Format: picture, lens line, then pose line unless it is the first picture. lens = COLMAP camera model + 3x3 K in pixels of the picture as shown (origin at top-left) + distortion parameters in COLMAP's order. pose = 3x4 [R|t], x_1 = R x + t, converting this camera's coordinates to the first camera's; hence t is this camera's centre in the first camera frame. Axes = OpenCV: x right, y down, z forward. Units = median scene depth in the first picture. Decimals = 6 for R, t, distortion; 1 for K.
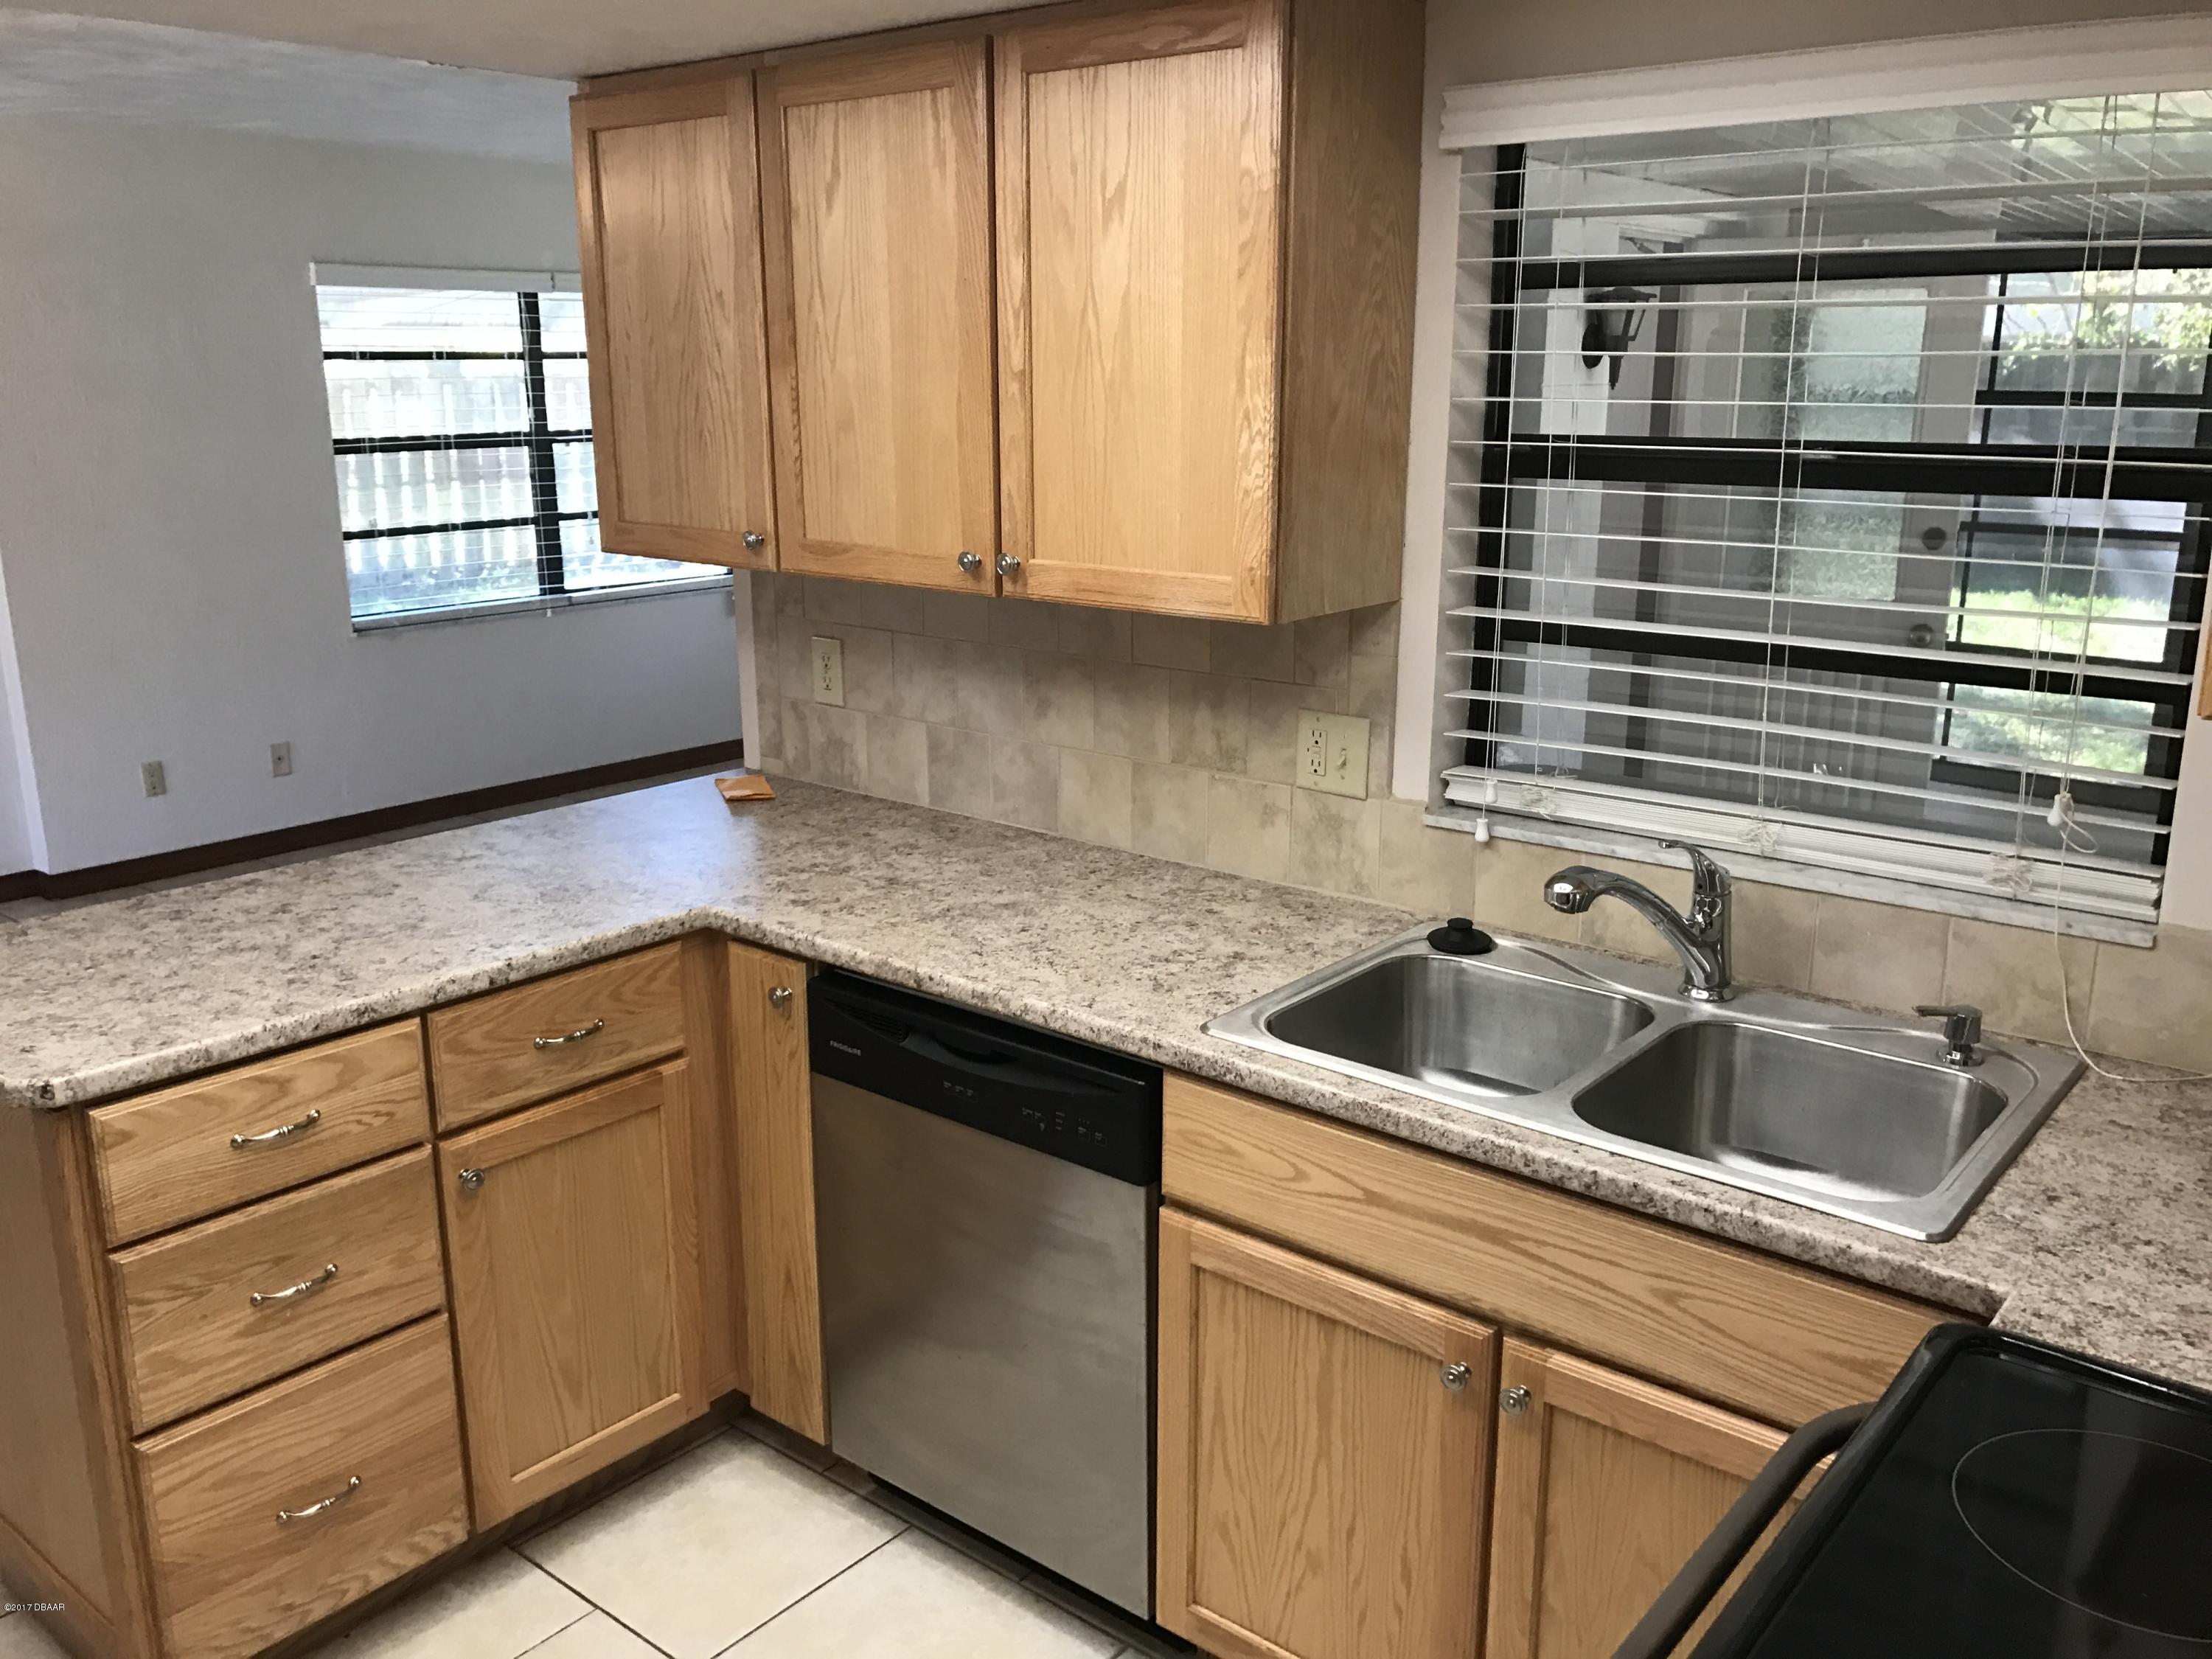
lens RADIAL K [[1848.3, 0, 1103.1], [0, 1848.3, 839.4], [0, 0, 1]] dist [0.084309, -0.100042]
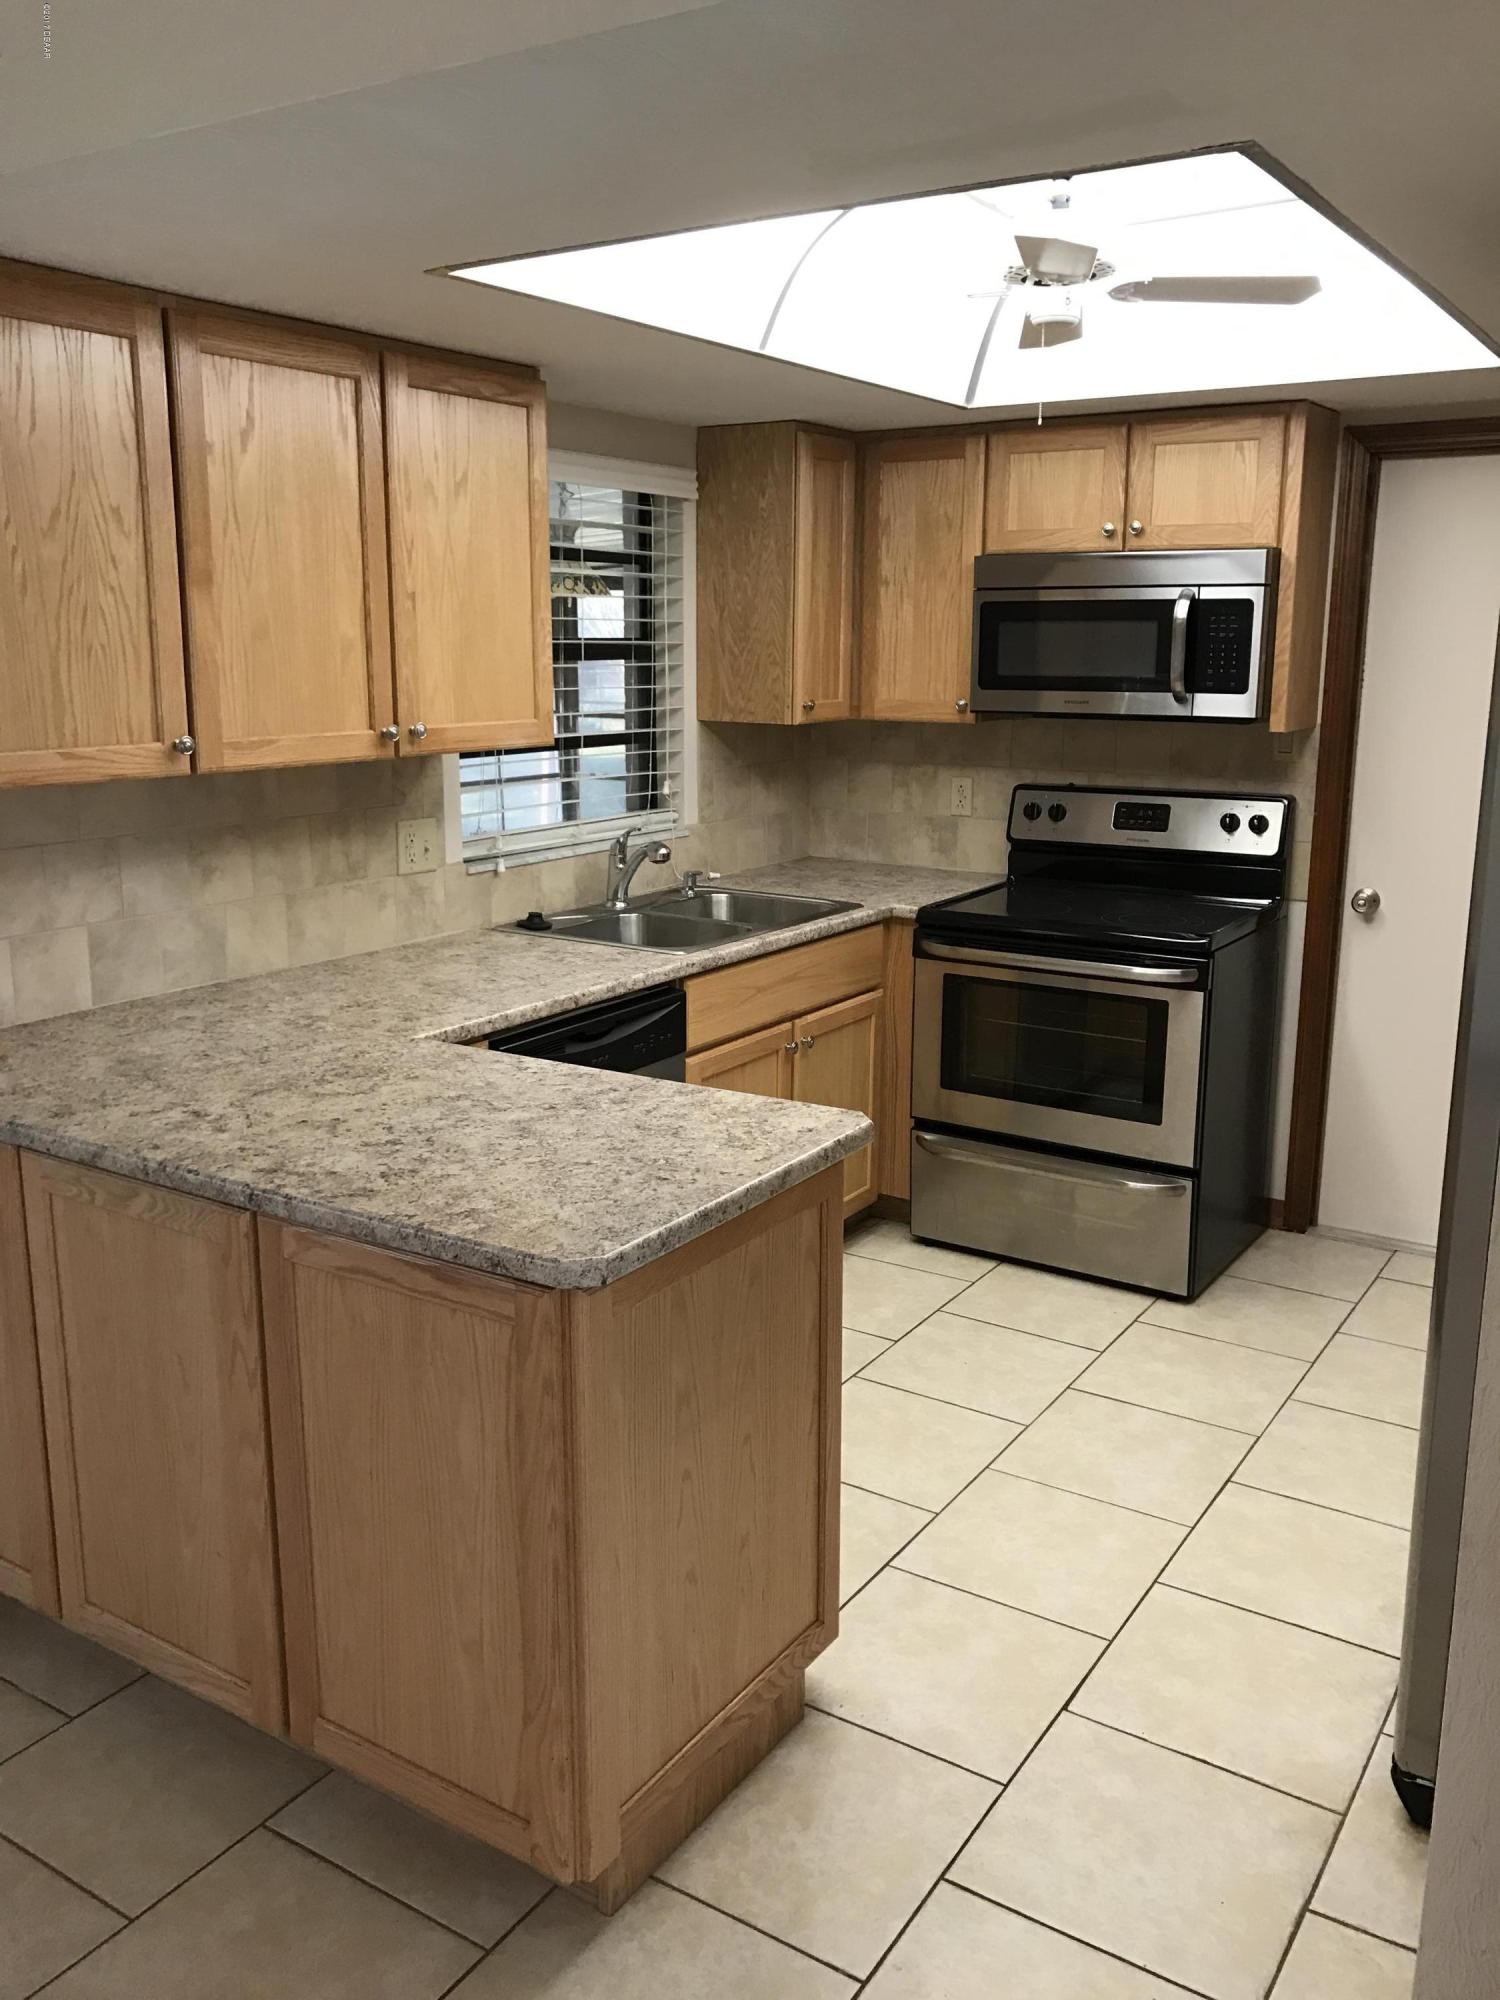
lens RADIAL K [[1671.2, 0, 747.2], [0, 1671.2, 991.1], [0, 0, 1]] dist [0.084309, -0.100042]
pose [[-0.123570, -0.210347, 0.969786, -1.268341], [0.244089, 0.940808, 0.235163, -0.190901], [-0.961848, 0.265773, -0.064912, 0.852601]]
